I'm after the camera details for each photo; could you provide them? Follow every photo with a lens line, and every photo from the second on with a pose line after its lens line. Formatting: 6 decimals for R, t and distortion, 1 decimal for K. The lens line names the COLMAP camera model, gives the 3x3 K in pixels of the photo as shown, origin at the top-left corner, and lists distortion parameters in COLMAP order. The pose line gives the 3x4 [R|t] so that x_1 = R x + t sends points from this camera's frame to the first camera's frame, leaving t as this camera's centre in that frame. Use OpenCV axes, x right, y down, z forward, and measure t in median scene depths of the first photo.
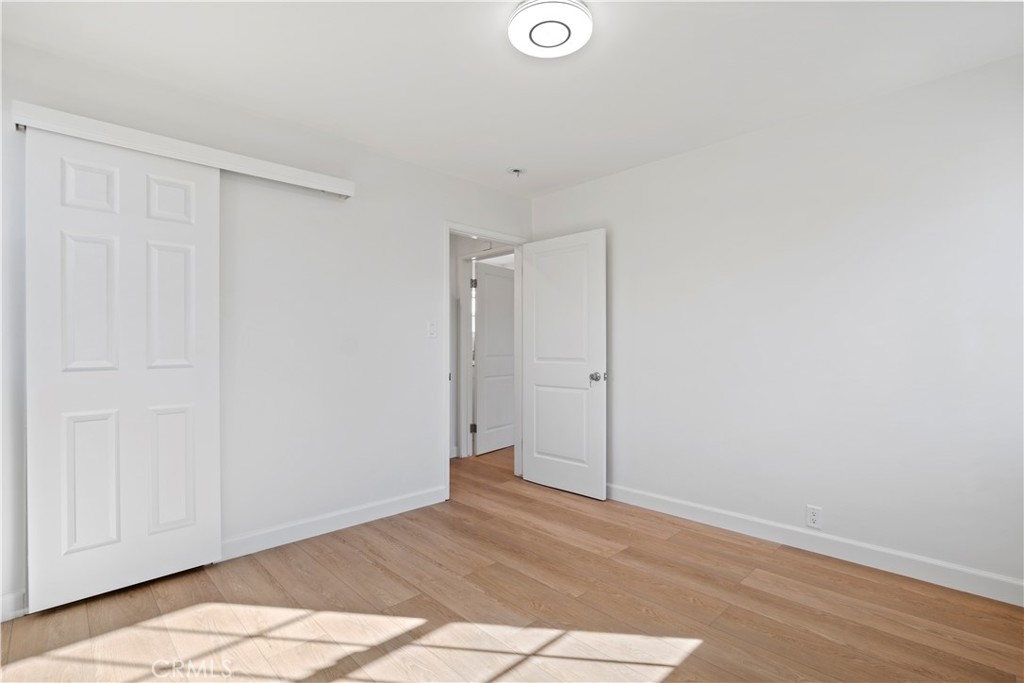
lens RADIAL K [[480.4, 0, 510.8], [0, 480.4, 340.7], [0, 0, 1]] dist [-0.018307, 0.002388]
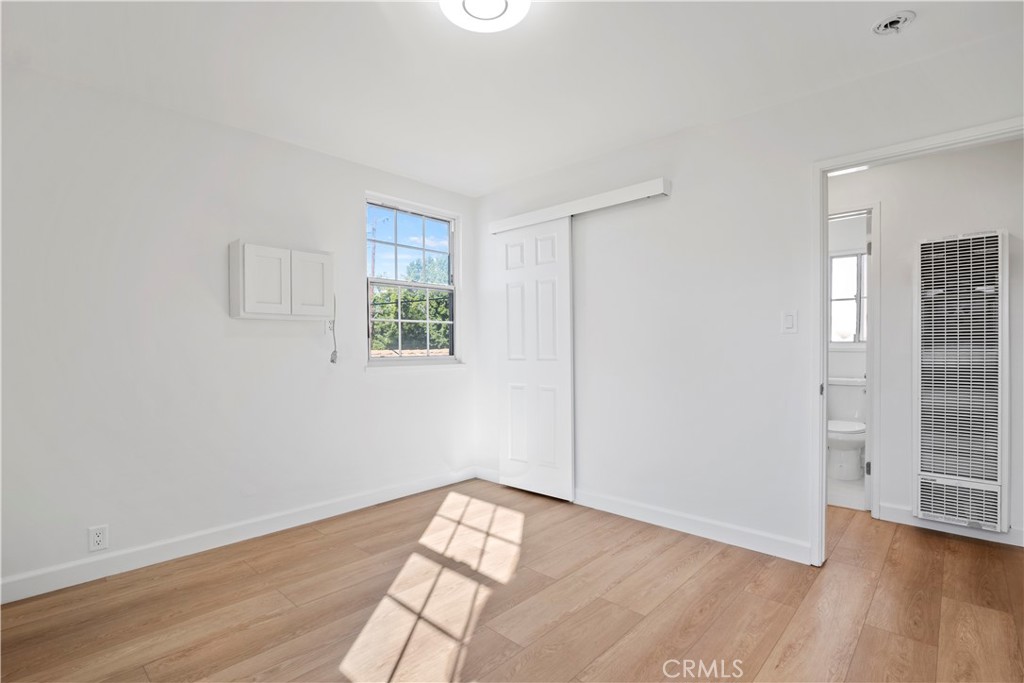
lens RADIAL K [[480.4, 0, 495.1], [0, 480.4, 355.0], [0, 0, 1]] dist [-0.018307, 0.002388]
pose [[0.035504, 0.019652, -0.999176, 0.786229], [0.017488, 0.999641, 0.020282, 0.004997], [0.999217, -0.018194, 0.035147, 0.759363]]
